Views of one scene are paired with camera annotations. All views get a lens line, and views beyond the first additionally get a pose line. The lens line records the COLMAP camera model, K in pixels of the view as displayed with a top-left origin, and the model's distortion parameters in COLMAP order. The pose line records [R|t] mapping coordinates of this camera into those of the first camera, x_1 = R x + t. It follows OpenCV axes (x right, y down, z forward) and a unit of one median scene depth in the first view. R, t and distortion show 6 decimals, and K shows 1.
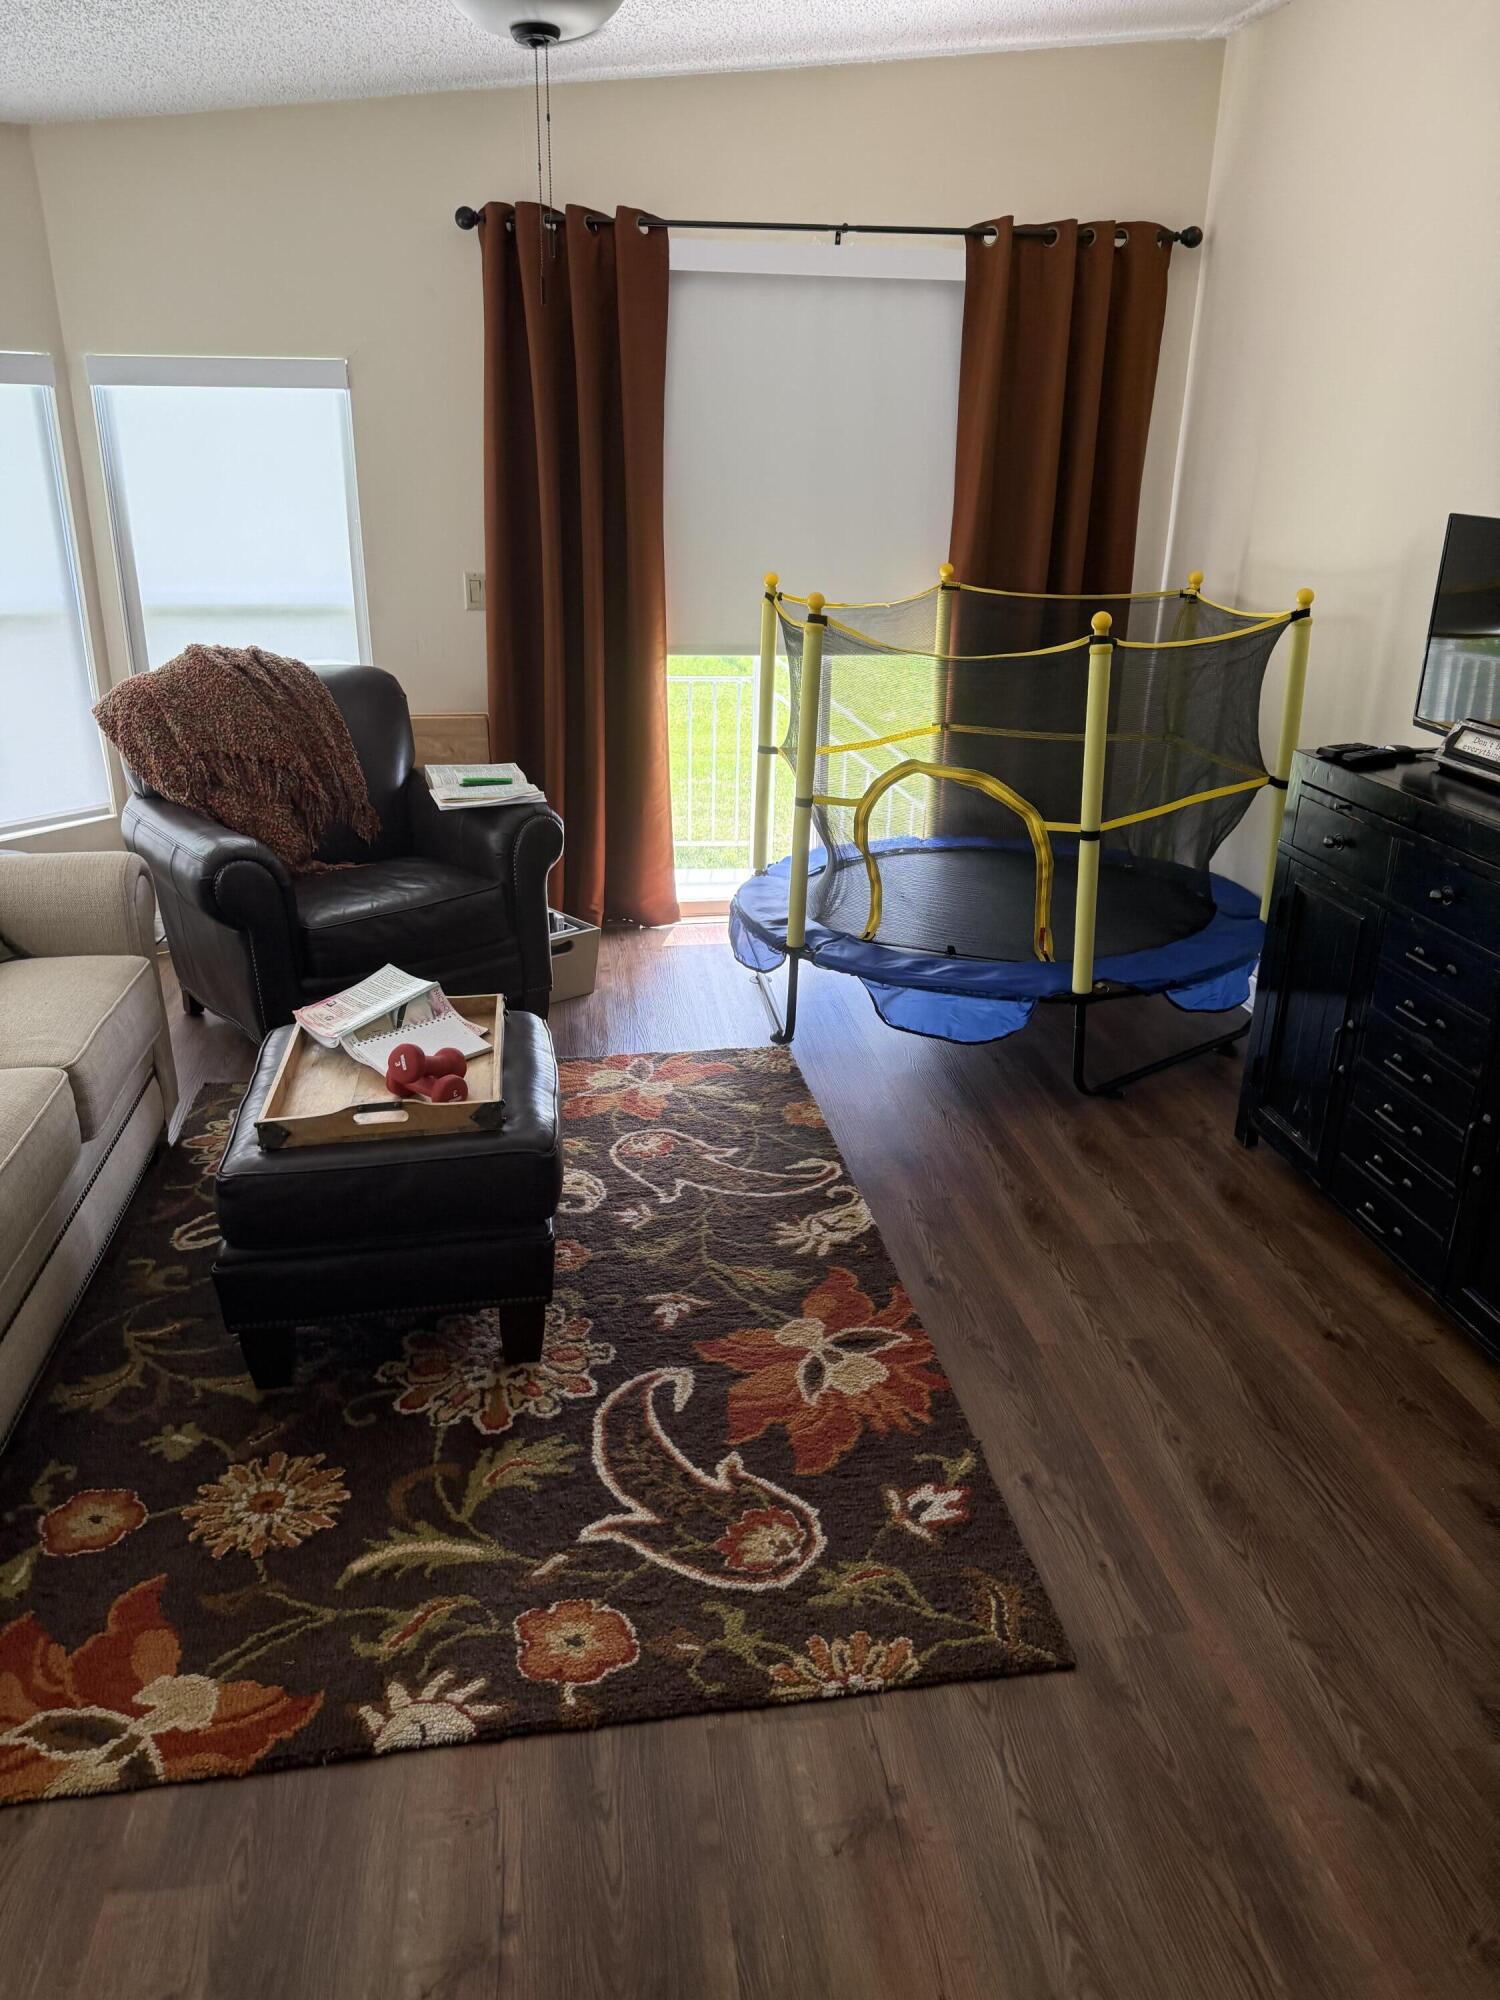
lens RADIAL K [[1401.3, 0, 746.8], [0, 1401.3, 996.0], [0, 0, 1]] dist [0.042196, -0.049496]
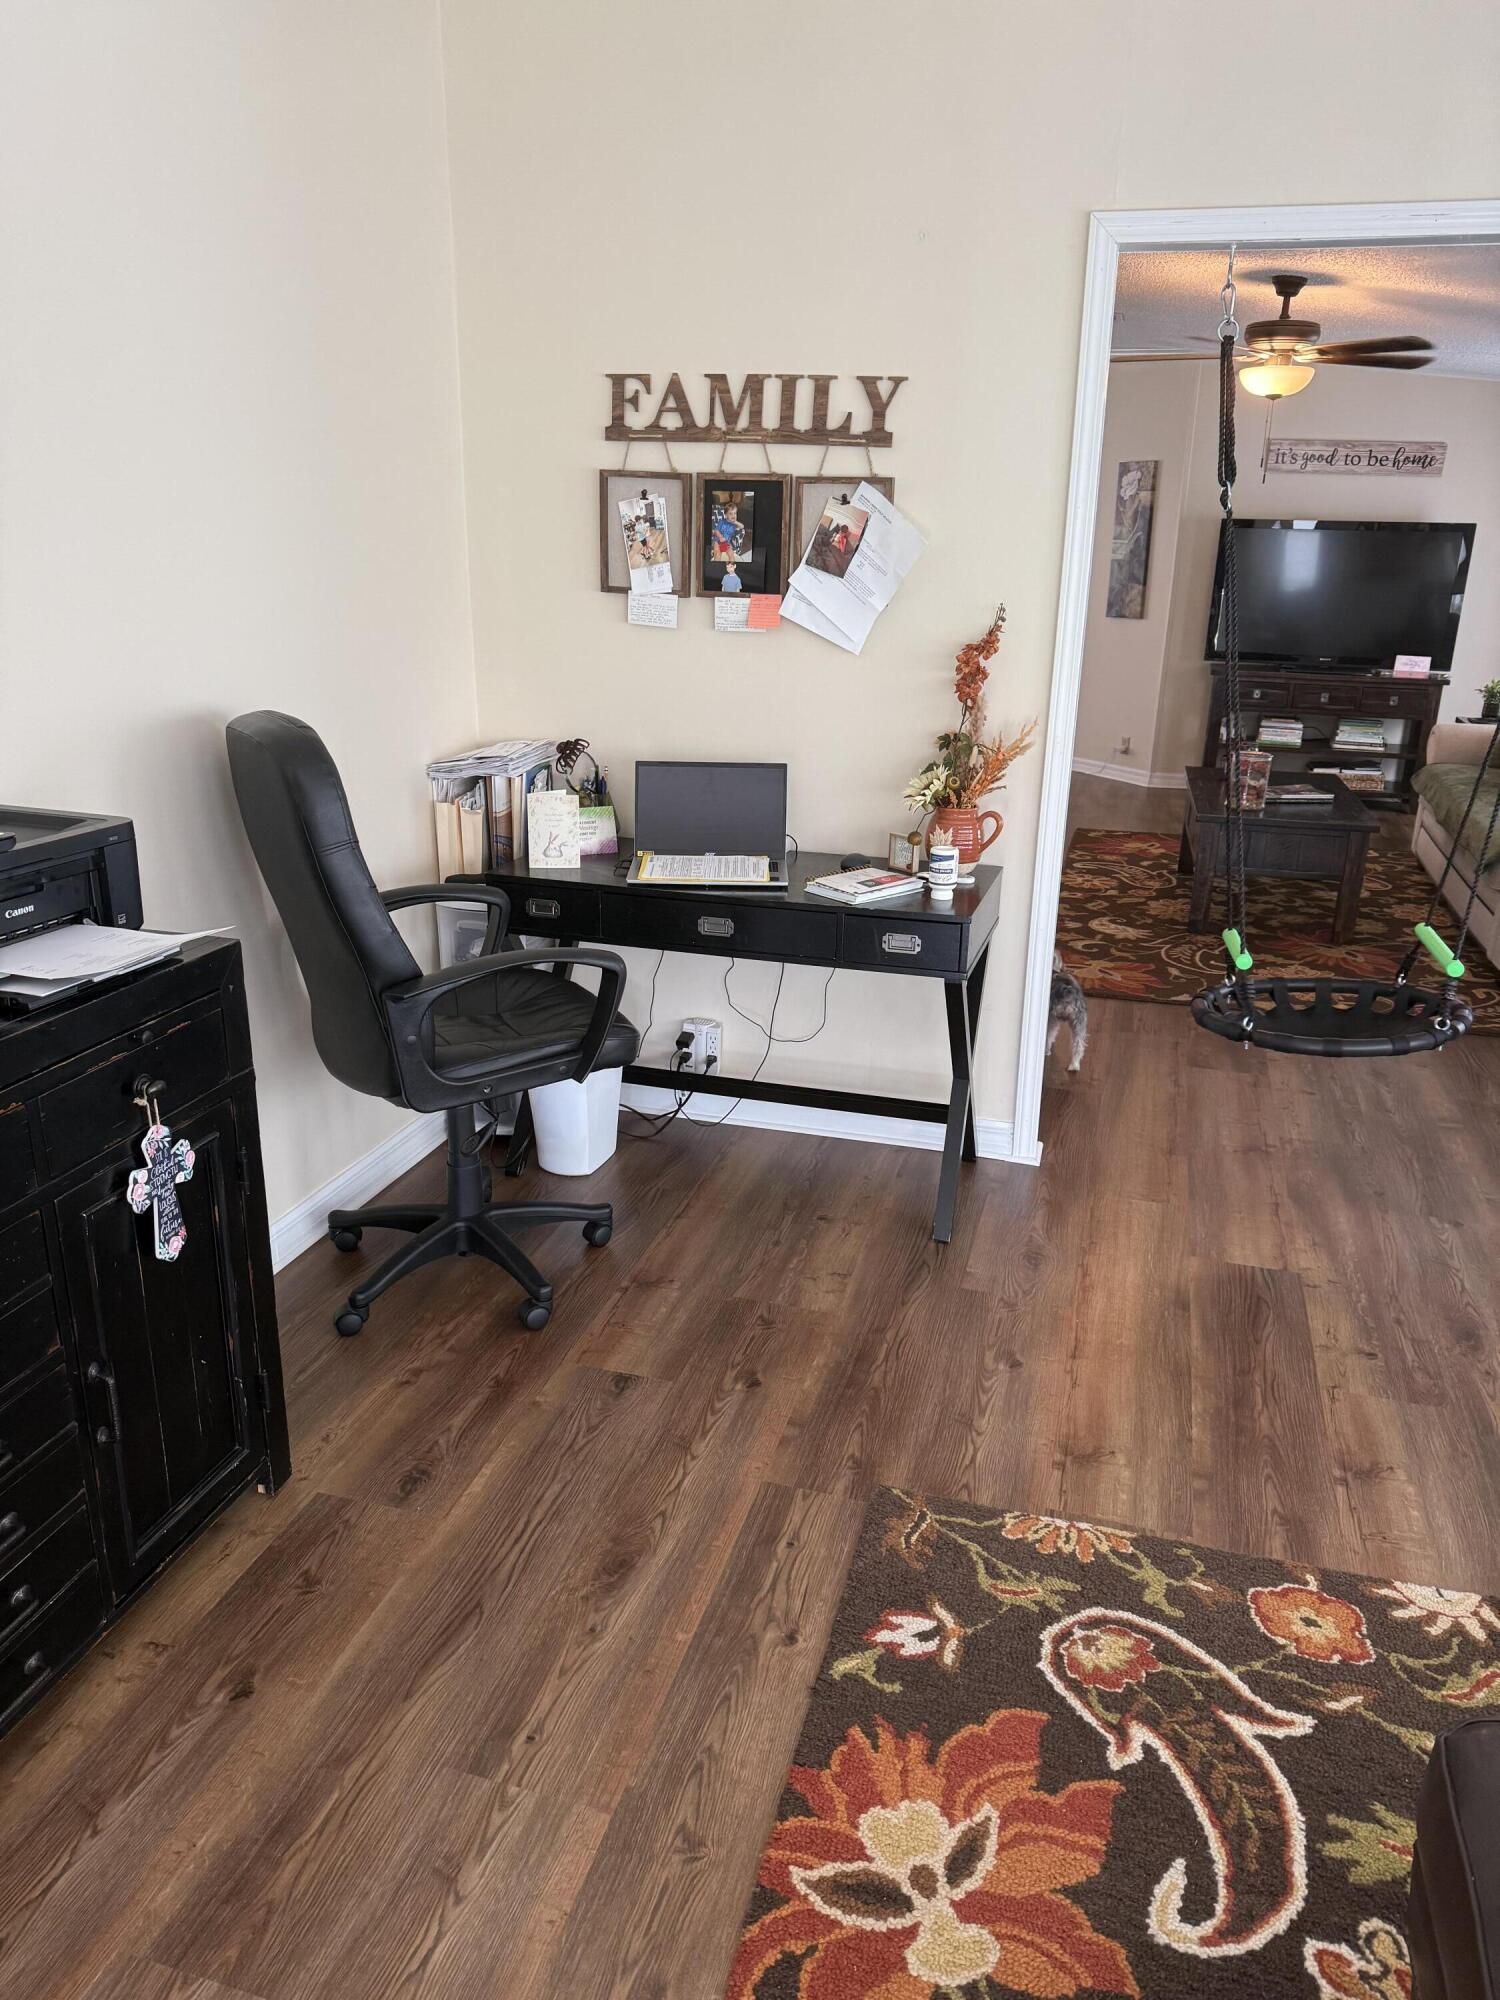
lens RADIAL K [[1401.3, 0, 762.5], [0, 1401.3, 1003.8], [0, 0, 1]] dist [0.042196, -0.049496]
pose [[-0.915905, -0.149017, 0.372710, -0.058123], [0.116446, 0.789960, 0.601999, -0.503258], [-0.384134, 0.594775, -0.706176, 1.349375]]
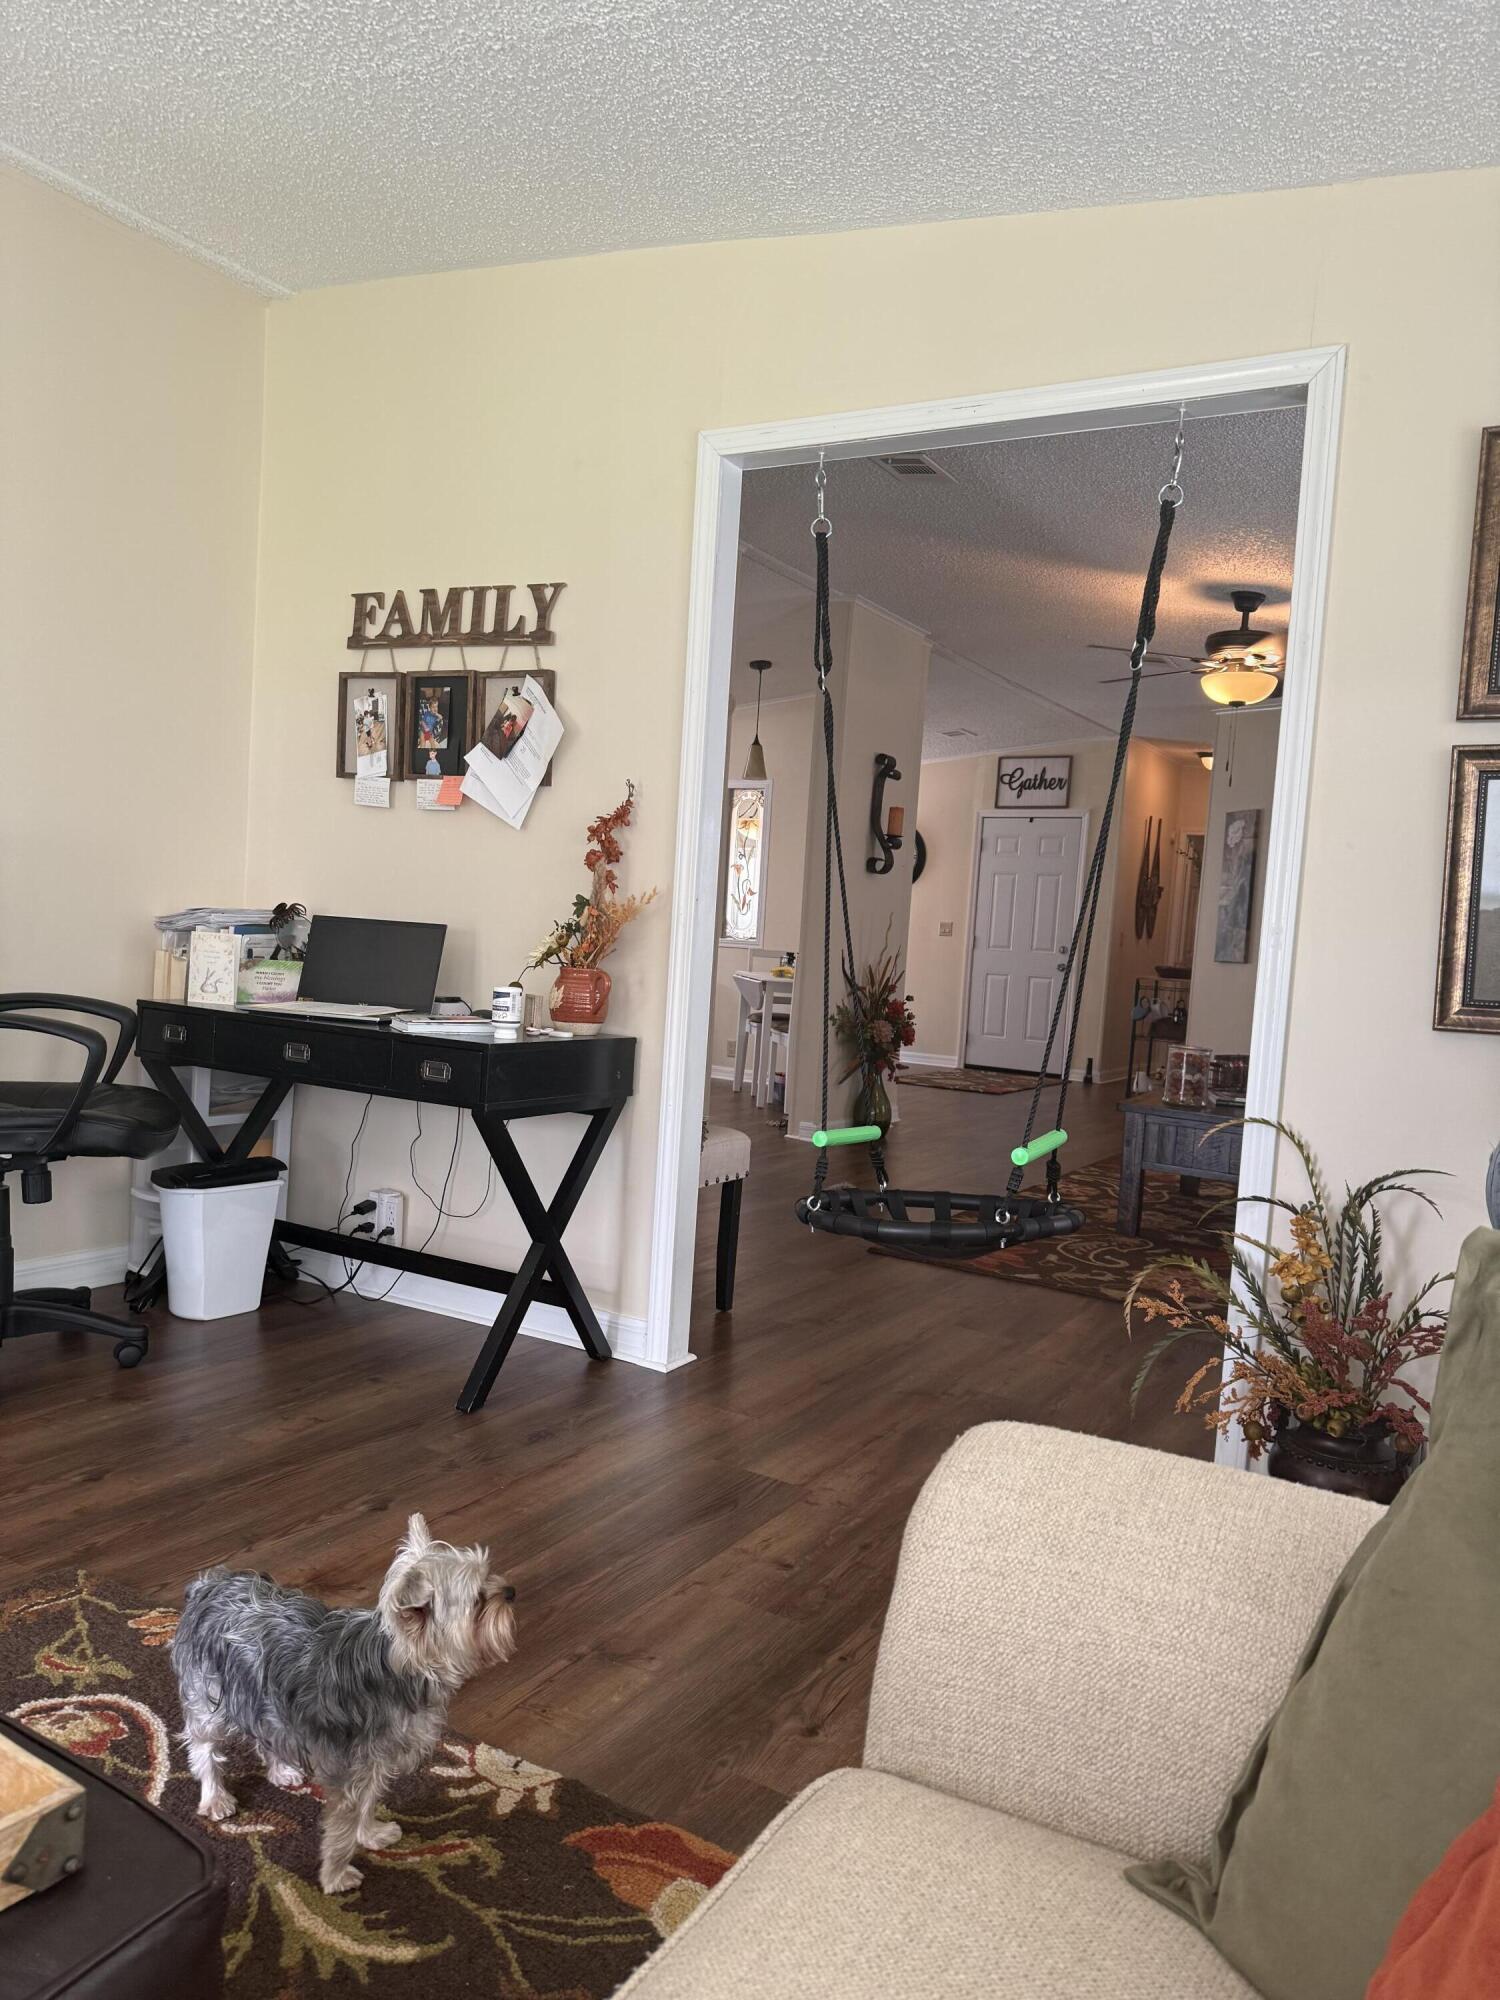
lens RADIAL K [[1401.3, 0, 752.5], [0, 1401.3, 1000.1], [0, 0, 1]] dist [0.042196, -0.049496]
pose [[-0.783756, -0.091839, 0.614241, -0.684998], [0.145394, 0.934392, 0.325227, -0.194027], [-0.603811, 0.344205, -0.718982, 1.080420]]
